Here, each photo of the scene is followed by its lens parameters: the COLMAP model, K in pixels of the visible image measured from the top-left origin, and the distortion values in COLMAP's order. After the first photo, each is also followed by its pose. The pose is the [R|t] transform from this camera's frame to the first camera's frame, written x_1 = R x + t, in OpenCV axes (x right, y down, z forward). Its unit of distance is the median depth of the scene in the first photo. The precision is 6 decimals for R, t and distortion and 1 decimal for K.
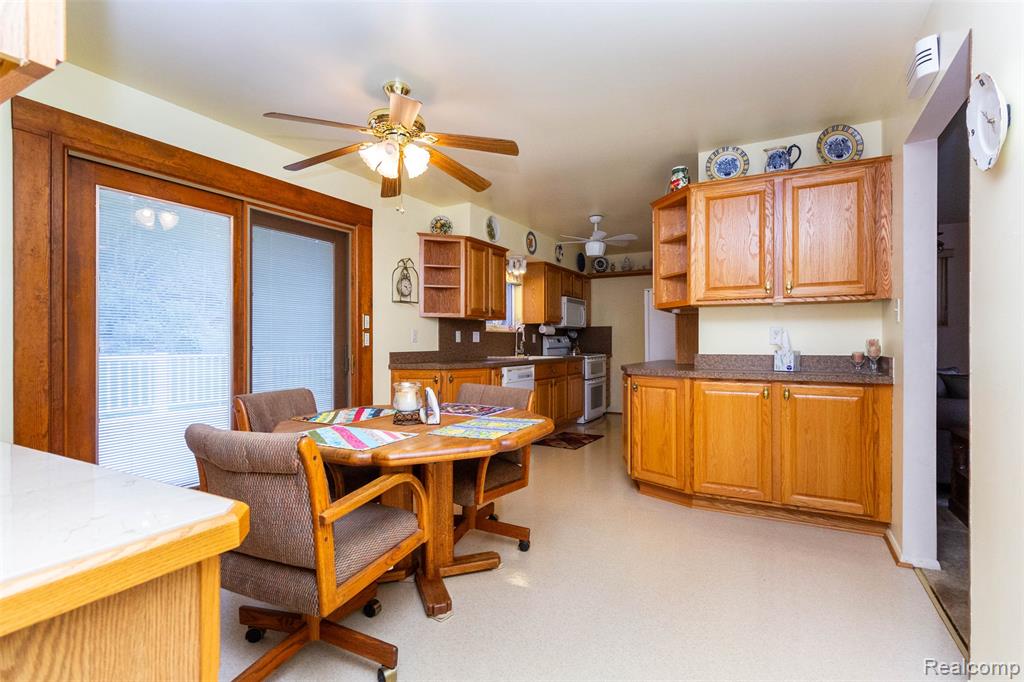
lens RADIAL K [[477.4, 0, 508.3], [0, 477.4, 337.8], [0, 0, 1]] dist [0.000282, 0.000114]
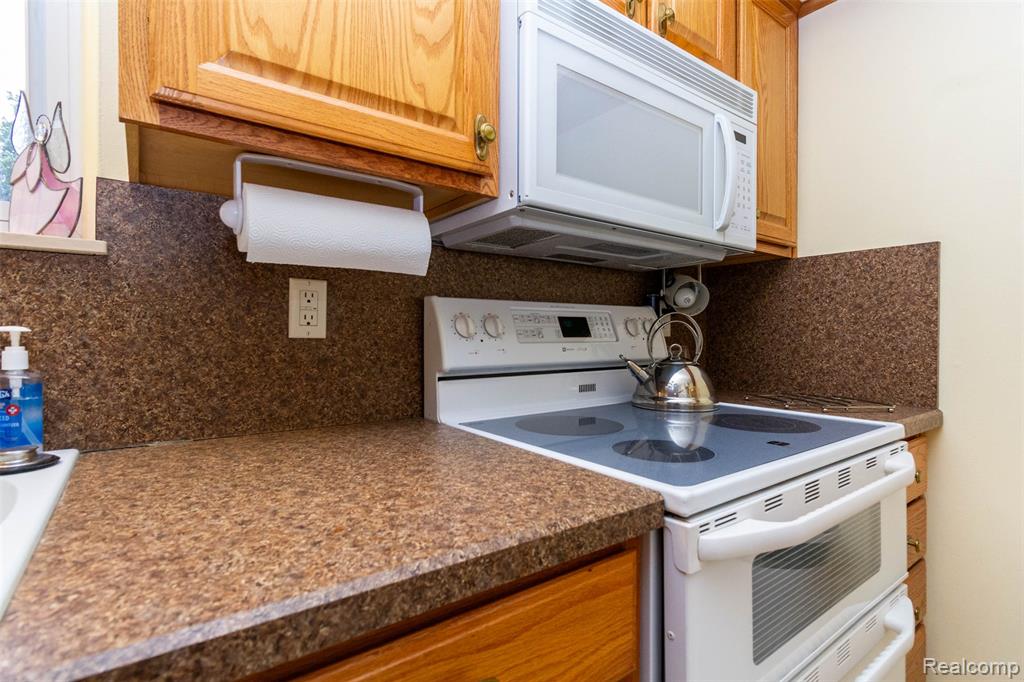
lens RADIAL K [[493.8, 0, 509.9], [0, 493.8, 330.1], [0, 0, 1]] dist [-0.000799, -0.000060]
pose [[0.919673, -0.002637, -0.392676, 0.194428], [-0.000899, 0.999961, -0.008820, 0.010865], [0.392684, 0.008465, 0.919635, 1.041453]]
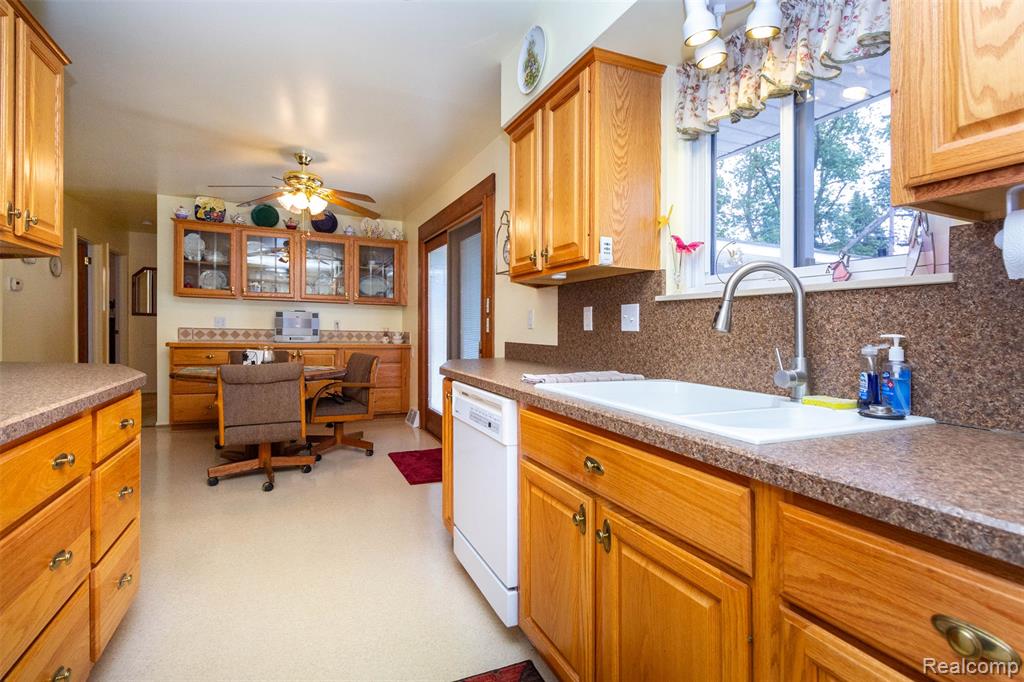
lens RADIAL K [[467.2, 0, 525.9], [0, 467.2, 335.6], [0, 0, 1]] dist [-0.000166, -0.000008]
pose [[-0.543682, -0.004604, -0.839279, 0.284333], [-0.017892, 0.999821, 0.006105, 0.011048], [0.839101, 0.018336, -0.543667, 1.088124]]
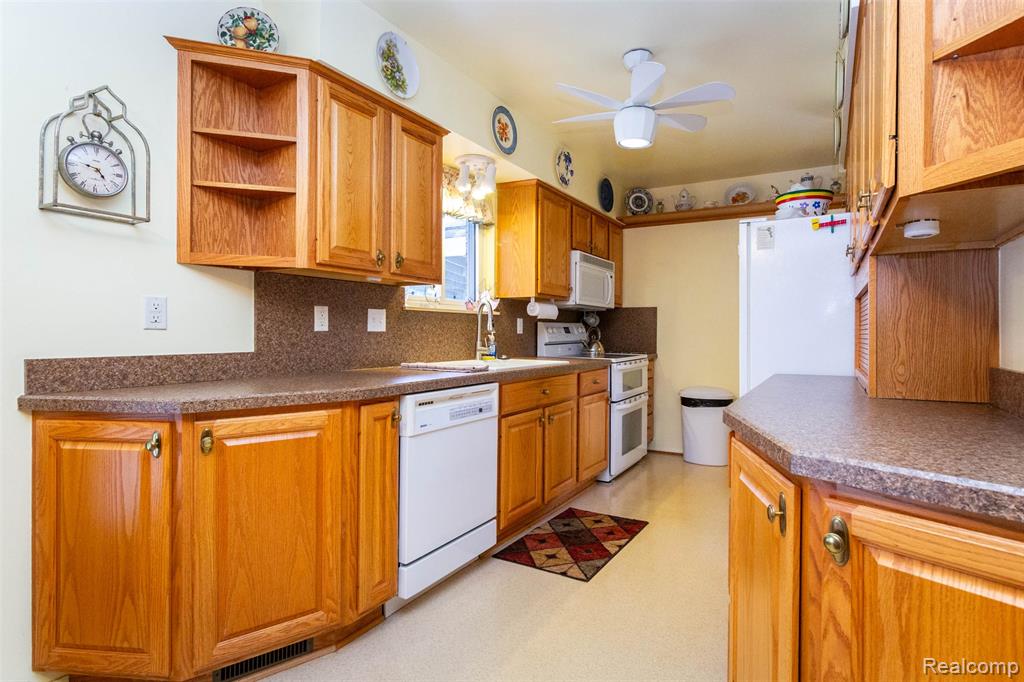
lens RADIAL K [[526.5, 0, 556.4], [0, 526.5, 334.6], [0, 0, 1]] dist [0.001493, 0.000837]
pose [[0.998710, 0.004815, 0.050547, 0.076685], [-0.005350, 0.999931, 0.010451, 0.005414], [-0.050494, -0.010708, 0.998667, 0.463664]]
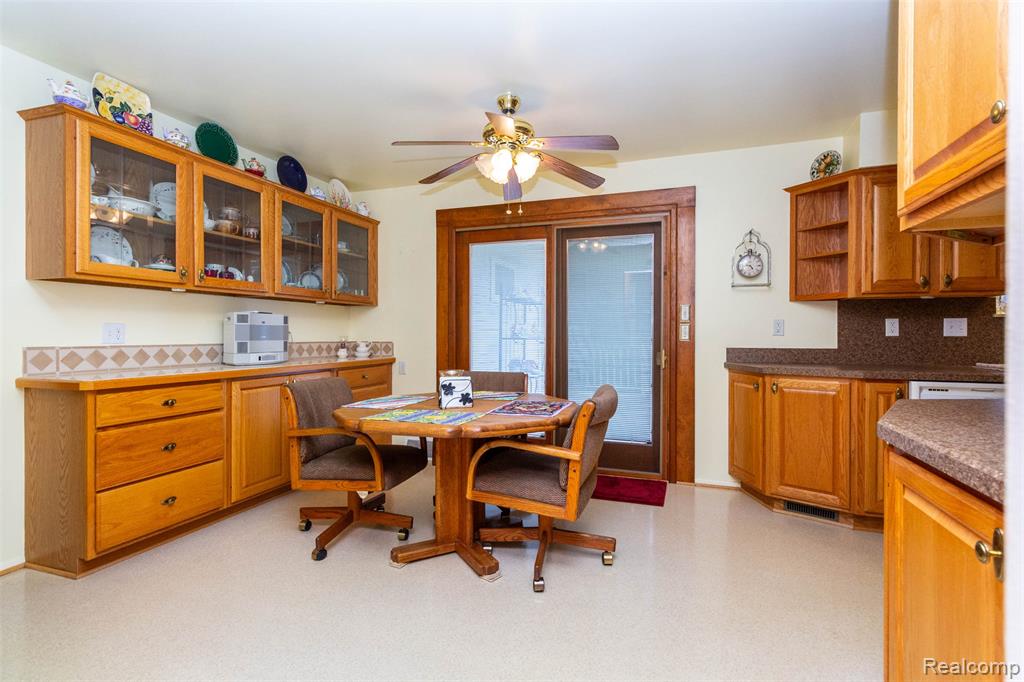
lens RADIAL K [[477.4, 0, 508.3], [0, 477.4, 337.8], [0, 0, 1]] dist [0.000282, 0.000114]
pose [[0.185245, 0.005332, -0.982678, 0.377077], [0.005128, 0.999966, 0.006392, 0.004149], [0.982679, -0.006224, 0.185212, 0.355387]]
